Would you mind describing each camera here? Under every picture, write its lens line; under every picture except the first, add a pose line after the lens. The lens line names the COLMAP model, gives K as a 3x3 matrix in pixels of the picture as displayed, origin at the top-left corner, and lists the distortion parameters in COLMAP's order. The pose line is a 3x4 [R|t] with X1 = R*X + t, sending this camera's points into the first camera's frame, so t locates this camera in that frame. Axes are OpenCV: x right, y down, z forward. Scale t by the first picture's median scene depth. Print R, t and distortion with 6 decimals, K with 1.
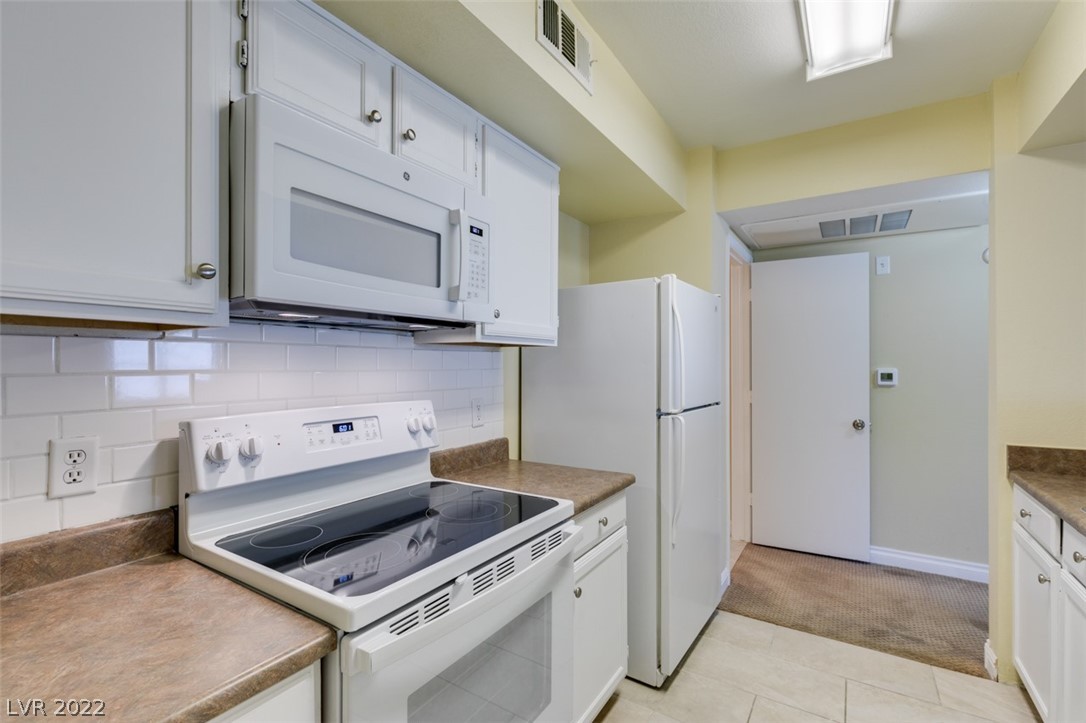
lens RADIAL K [[485.2, 0, 541.3], [0, 485.2, 362.1], [0, 0, 1]] dist [0.004065, -0.001068]
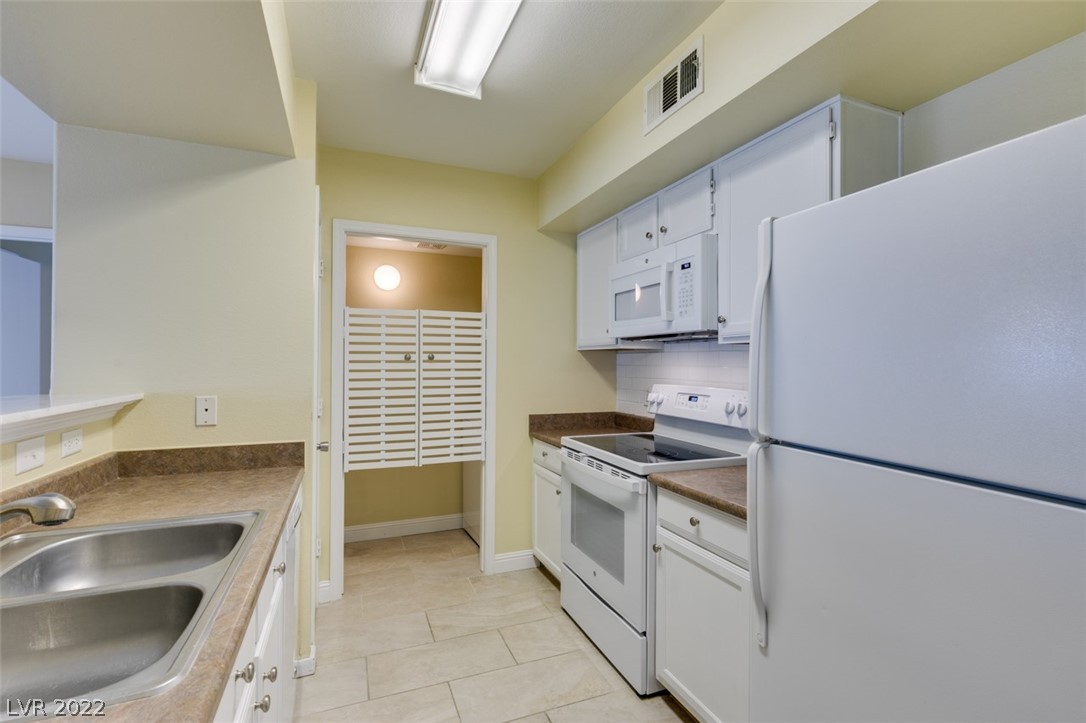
lens RADIAL K [[485.2, 0, 541.3], [0, 485.2, 362.1], [0, 0, 1]] dist [0.004065, -0.001068]
pose [[-0.578771, -0.003774, -0.815481, 1.249577], [-0.001911, 0.999993, -0.003272, 0.010215], [0.815488, -0.000335, -0.578774, 1.480234]]
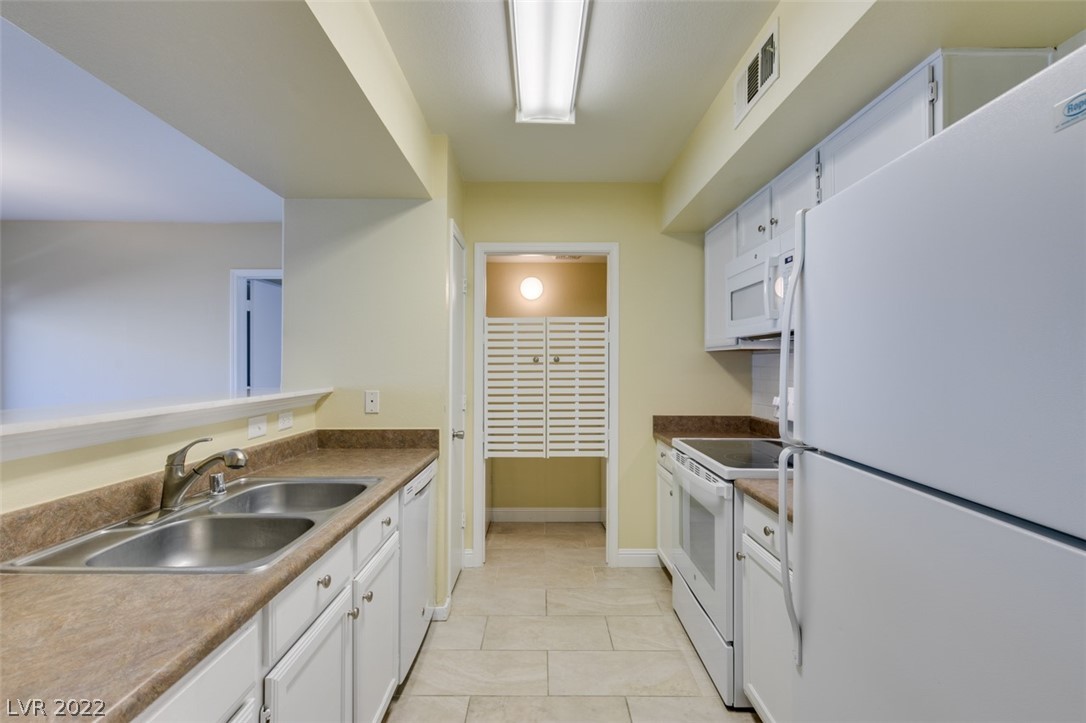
lens RADIAL K [[483.1, 0, 541.8], [0, 483.1, 362.2], [0, 0, 1]] dist [0.003532, -0.000660]
pose [[-0.841627, -0.002612, -0.540053, 1.123175], [0.000734, 0.999982, -0.005981, 0.009440], [0.540059, -0.005430, -0.841609, 1.741638]]
